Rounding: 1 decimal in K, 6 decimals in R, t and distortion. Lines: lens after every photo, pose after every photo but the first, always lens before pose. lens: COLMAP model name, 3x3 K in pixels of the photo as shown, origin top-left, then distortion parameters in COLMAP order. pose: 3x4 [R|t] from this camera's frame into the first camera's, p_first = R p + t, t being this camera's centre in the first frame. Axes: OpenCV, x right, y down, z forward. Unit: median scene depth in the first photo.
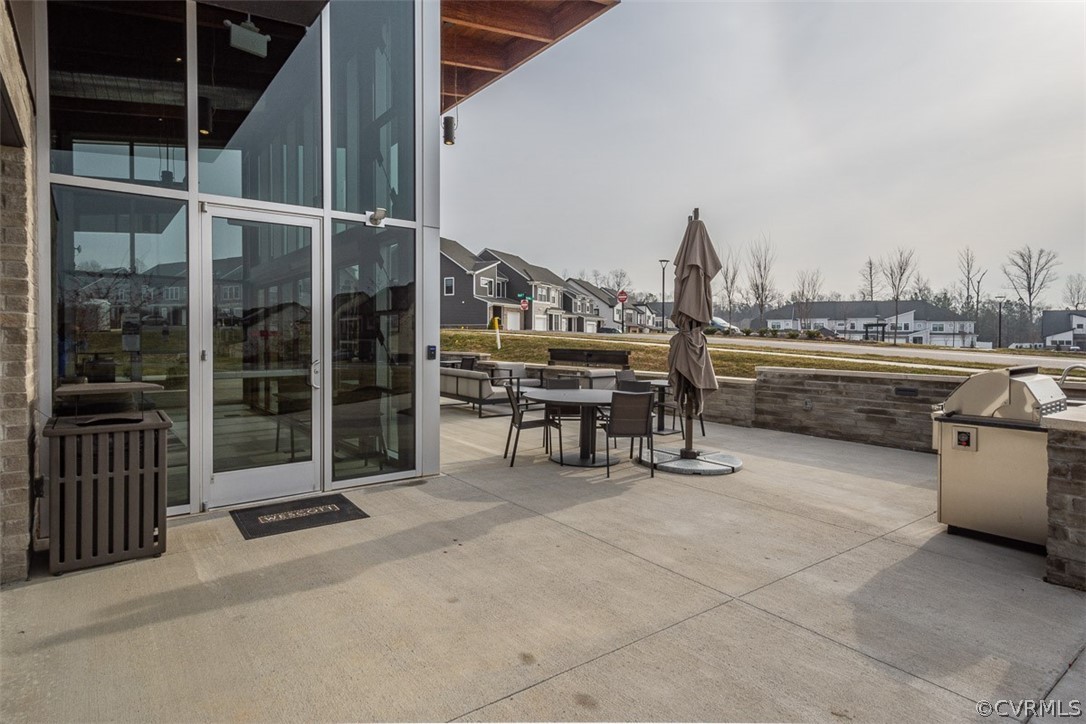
lens RADIAL K [[567.5, 0, 543.0], [0, 567.5, 362.0], [0, 0, 1]] dist [-0.000449, -0.000062]
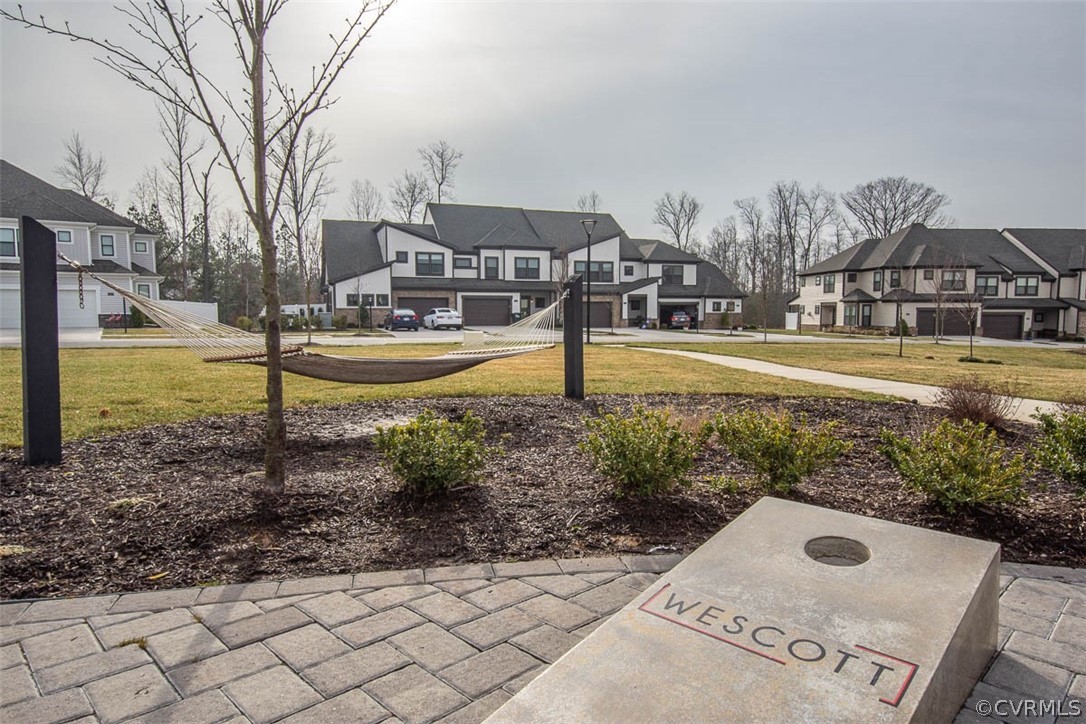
lens RADIAL K [[647.0, 0, 543.0], [0, 647.0, 362.0], [0, 0, 1]] dist [-0.000640, -0.001706]
pose [[0.490007, -0.072424, 0.868705, 0.539689], [0.035964, 0.997374, 0.062865, -0.014599], [-0.870976, 0.000438, 0.491325, 0.623034]]
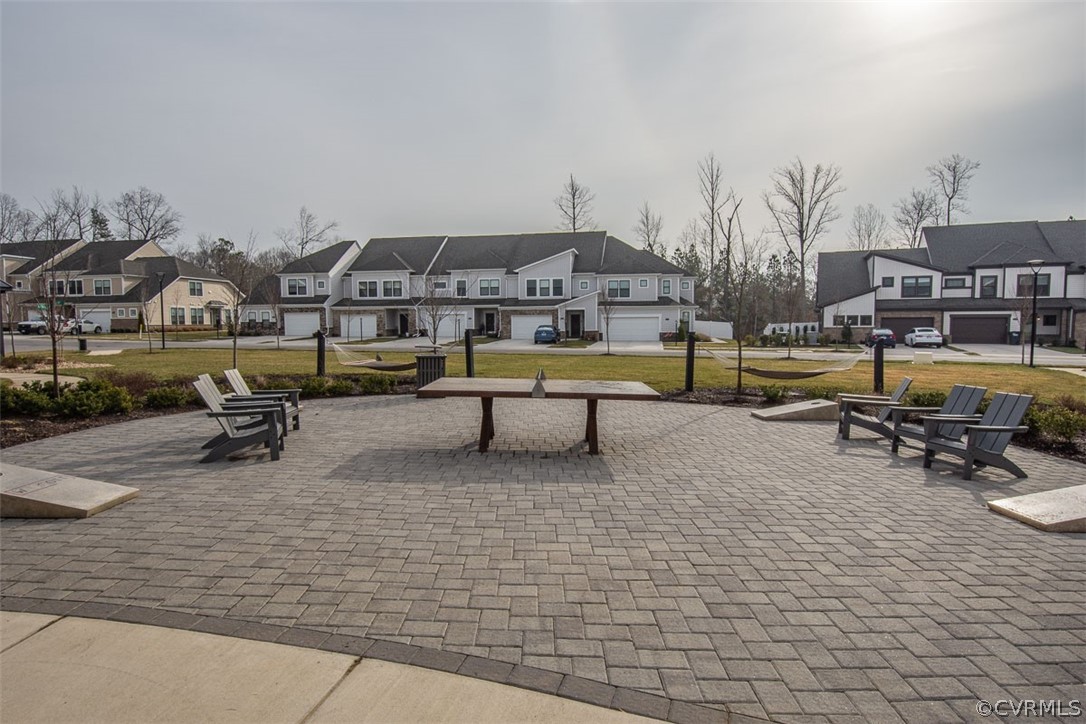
lens RADIAL K [[603.3, 0, 543.0], [0, 603.3, 362.0], [0, 0, 1]] dist [0.020367, -0.001007]
pose [[0.958698, -0.029098, 0.282933, 0.495956], [0.021821, 0.999346, 0.028840, -0.018562], [-0.283587, -0.021475, 0.958706, 0.556028]]
